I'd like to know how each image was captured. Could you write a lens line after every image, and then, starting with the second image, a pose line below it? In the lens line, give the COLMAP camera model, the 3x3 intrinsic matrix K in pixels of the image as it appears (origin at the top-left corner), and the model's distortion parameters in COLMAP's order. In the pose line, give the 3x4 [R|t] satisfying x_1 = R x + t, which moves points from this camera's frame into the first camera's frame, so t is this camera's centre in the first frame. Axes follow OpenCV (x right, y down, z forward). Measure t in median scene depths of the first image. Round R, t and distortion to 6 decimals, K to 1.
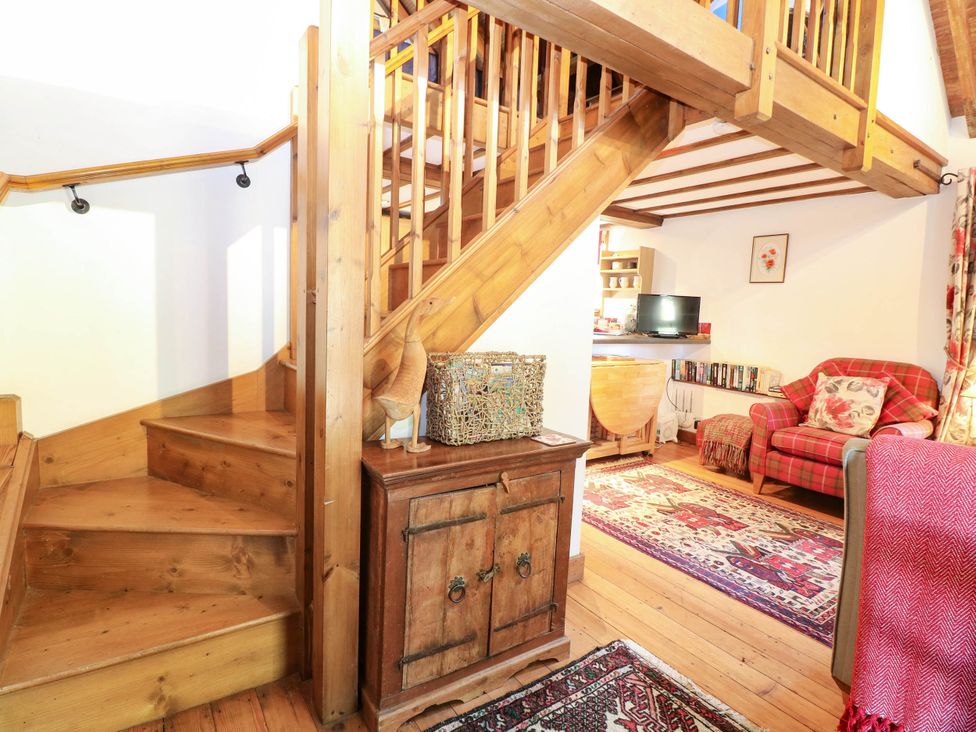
lens RADIAL K [[508.0, 0, 487.1], [0, 508.0, 355.5], [0, 0, 1]] dist [0.003100, -0.015507]
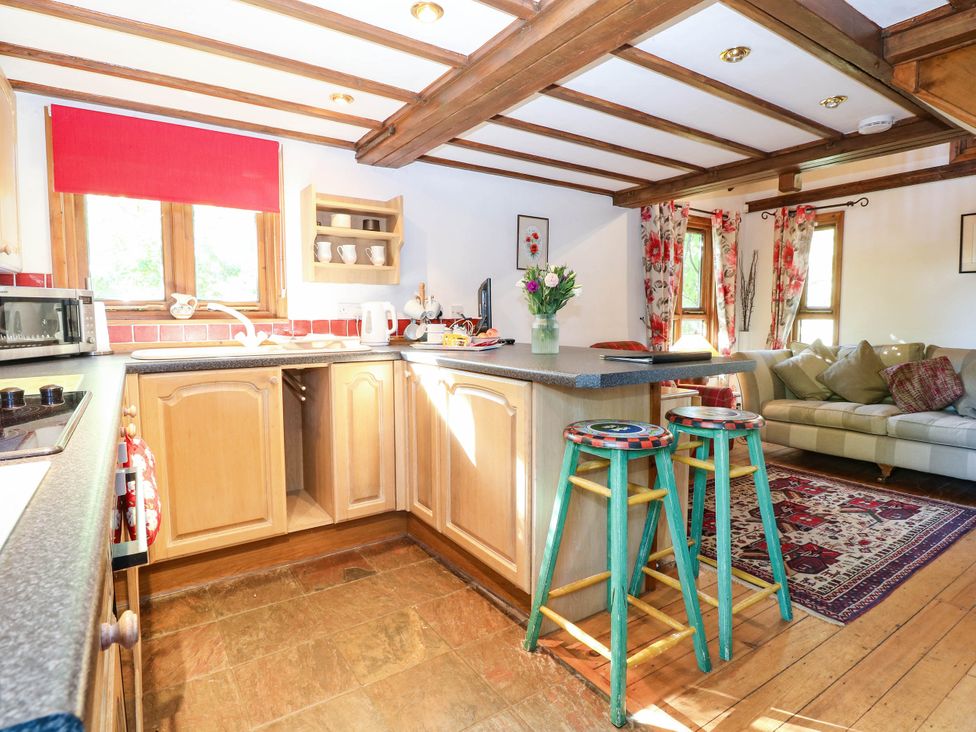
lens RADIAL K [[528.1, 0, 486.0], [0, 528.1, 355.6], [0, 0, 1]] dist [0.000023, -0.013344]
pose [[0.010449, -0.122671, 0.992392, -0.499587], [0.092839, 0.988279, 0.121185, -0.146760], [-0.995626, 0.090867, 0.021715, 1.376181]]
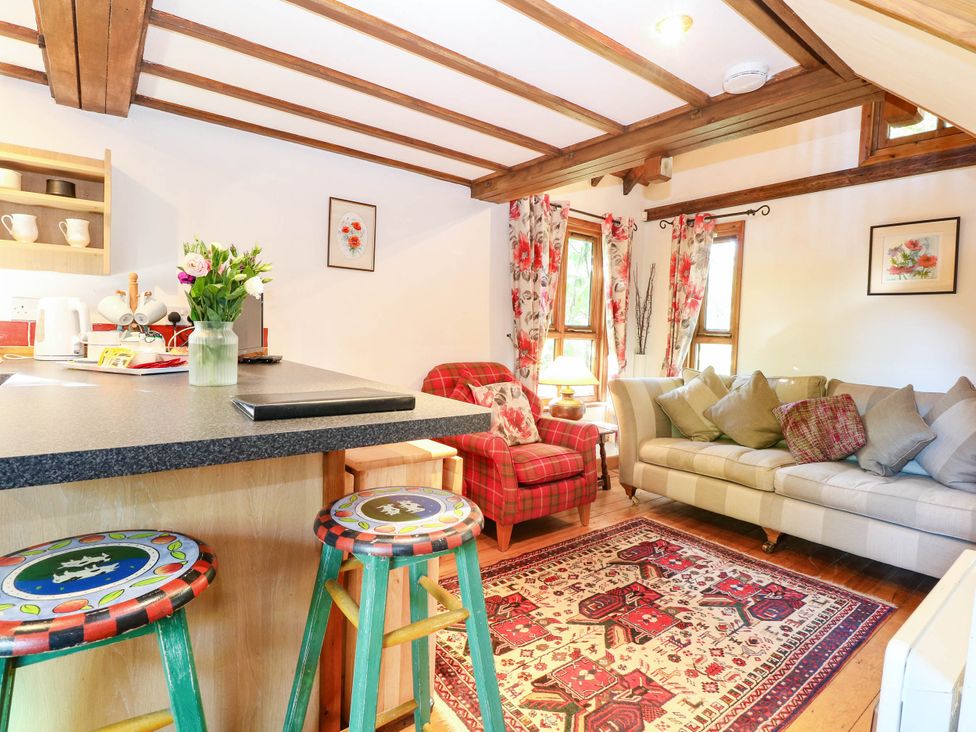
lens RADIAL K [[508.0, 0, 487.1], [0, 508.0, 355.5], [0, 0, 1]] dist [0.003100, -0.015507]
pose [[-0.054942, -0.100313, 0.993438, -0.219871], [0.052649, 0.993265, 0.103208, -0.111209], [-0.997101, 0.057974, -0.049290, 1.093206]]
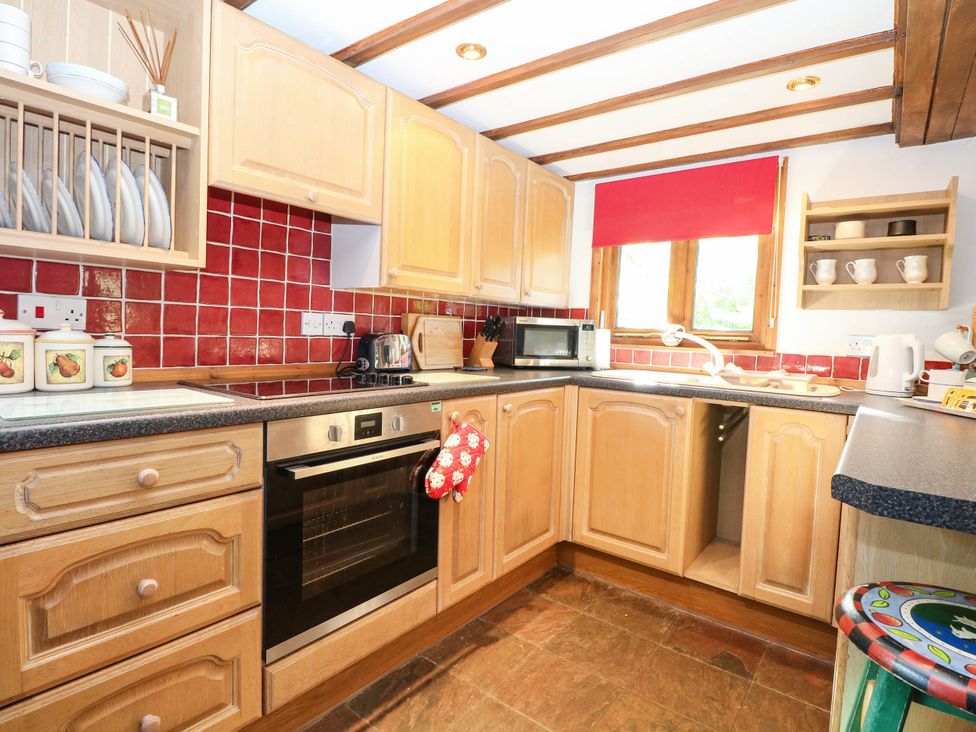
lens RADIAL K [[508.0, 0, 487.1], [0, 508.0, 355.5], [0, 0, 1]] dist [0.003100, -0.015507]
pose [[0.953131, -0.019637, 0.301920, -0.247568], [0.029559, 0.999162, -0.028329, -0.116450], [-0.301111, 0.035925, 0.952912, 1.131309]]
